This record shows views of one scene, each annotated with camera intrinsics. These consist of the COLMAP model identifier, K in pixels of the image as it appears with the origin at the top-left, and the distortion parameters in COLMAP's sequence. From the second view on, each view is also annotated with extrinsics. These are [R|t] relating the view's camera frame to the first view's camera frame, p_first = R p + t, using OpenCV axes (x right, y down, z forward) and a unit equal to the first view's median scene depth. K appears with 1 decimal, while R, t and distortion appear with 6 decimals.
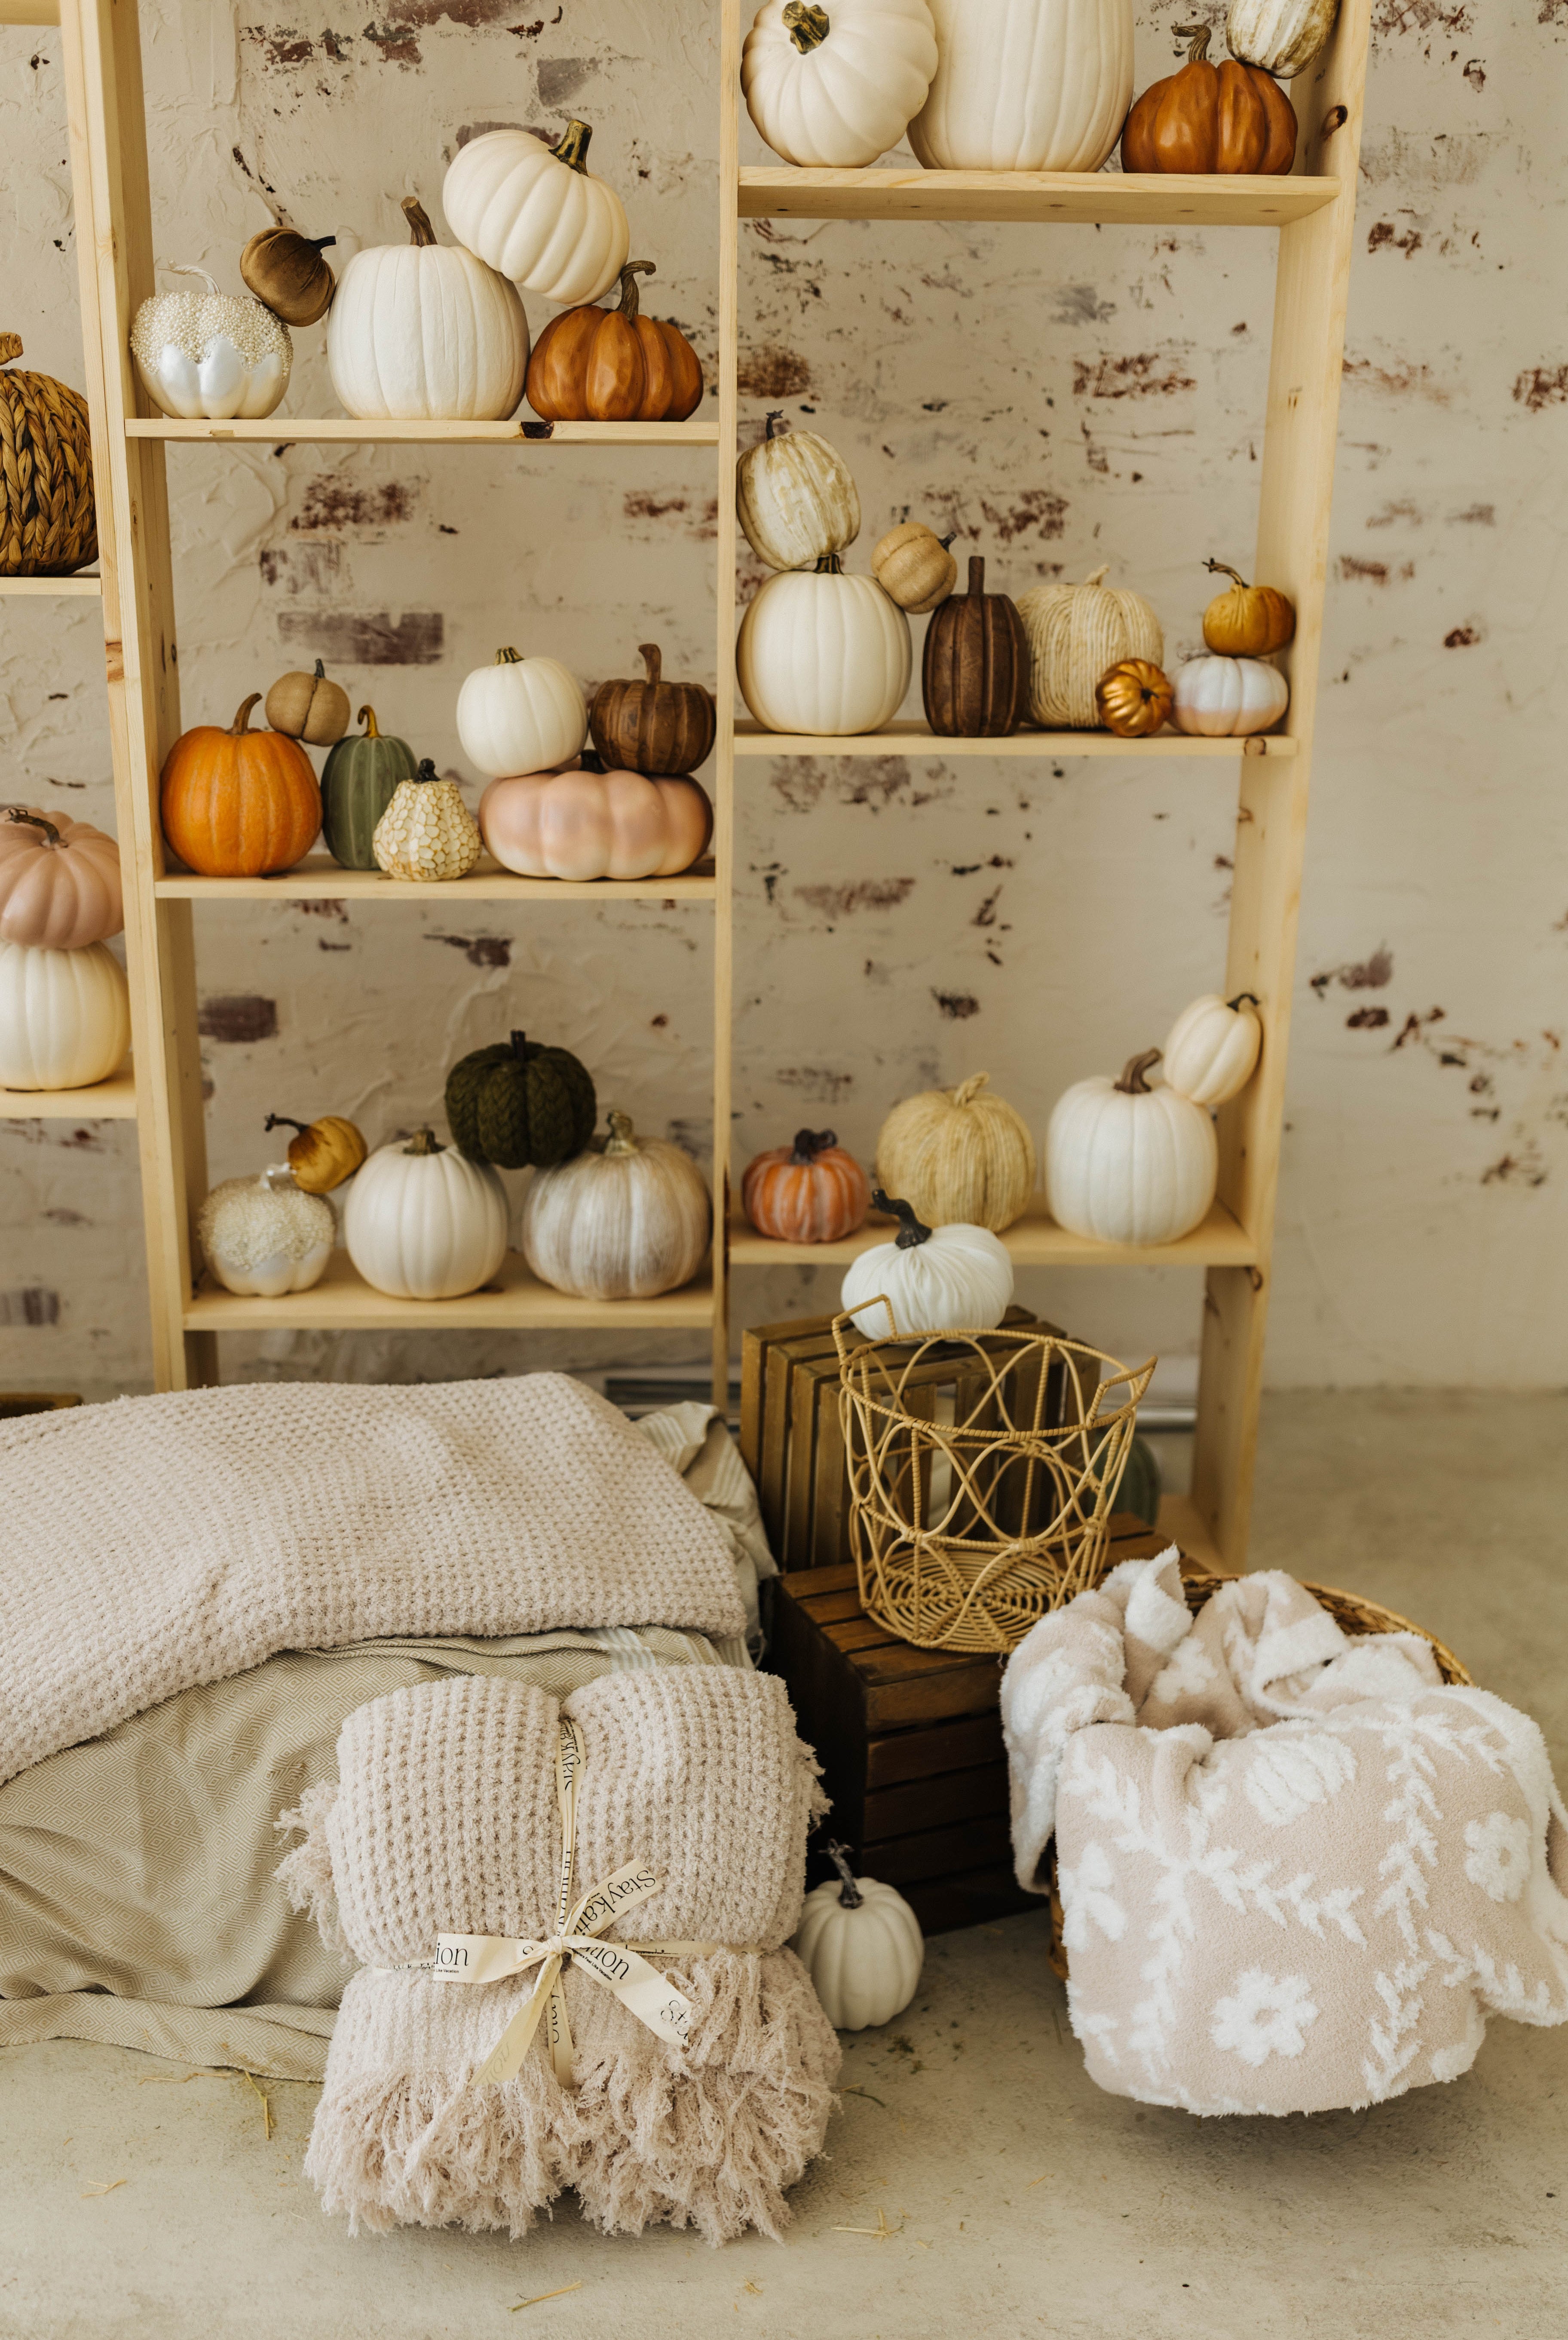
lens RADIAL K [[2361.8, 0, 775.6], [0, 2361.8, 1169.0], [0, 0, 1]] dist [0.010899, 0.000000]
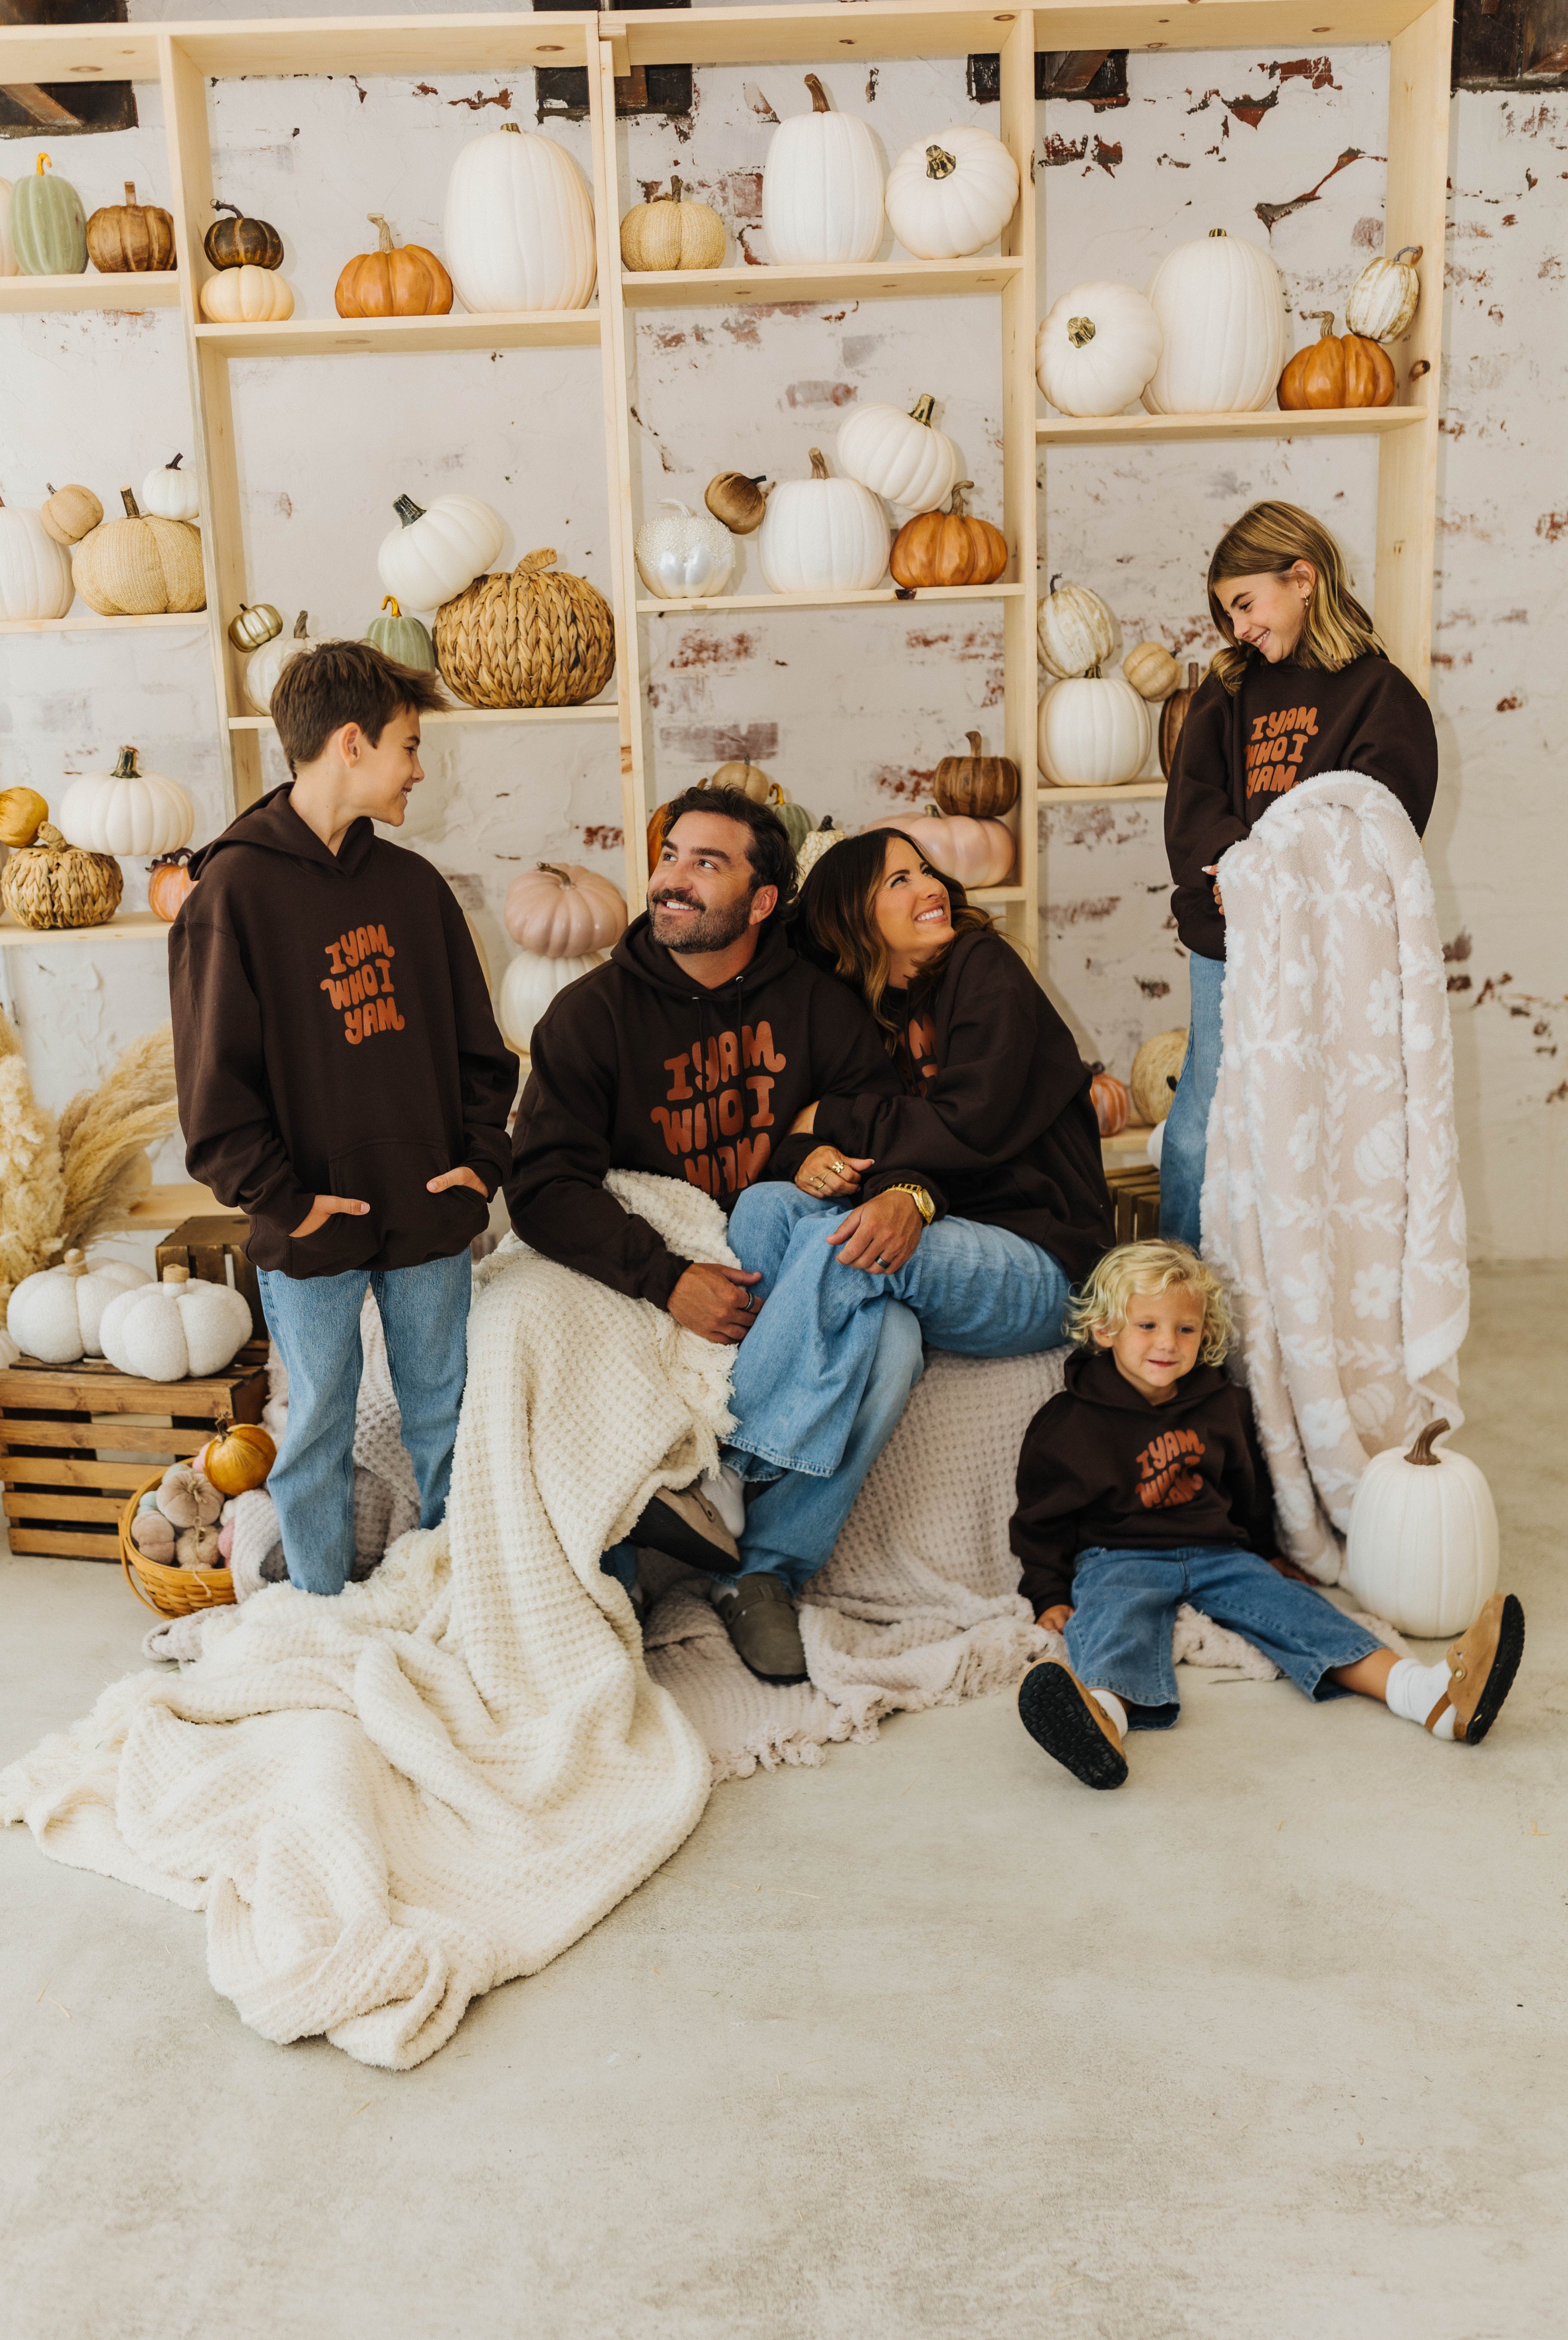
lens RADIAL K [[2361.8, 0, 764.6], [0, 2361.8, 1155.5], [0, 0, 1]] dist [0.010899, 0.000000]
pose [[0.998837, -0.048104, -0.003257, -0.161438], [0.047849, 0.997304, -0.055642, 0.100229], [0.005925, 0.055421, 0.998445, -0.391117]]
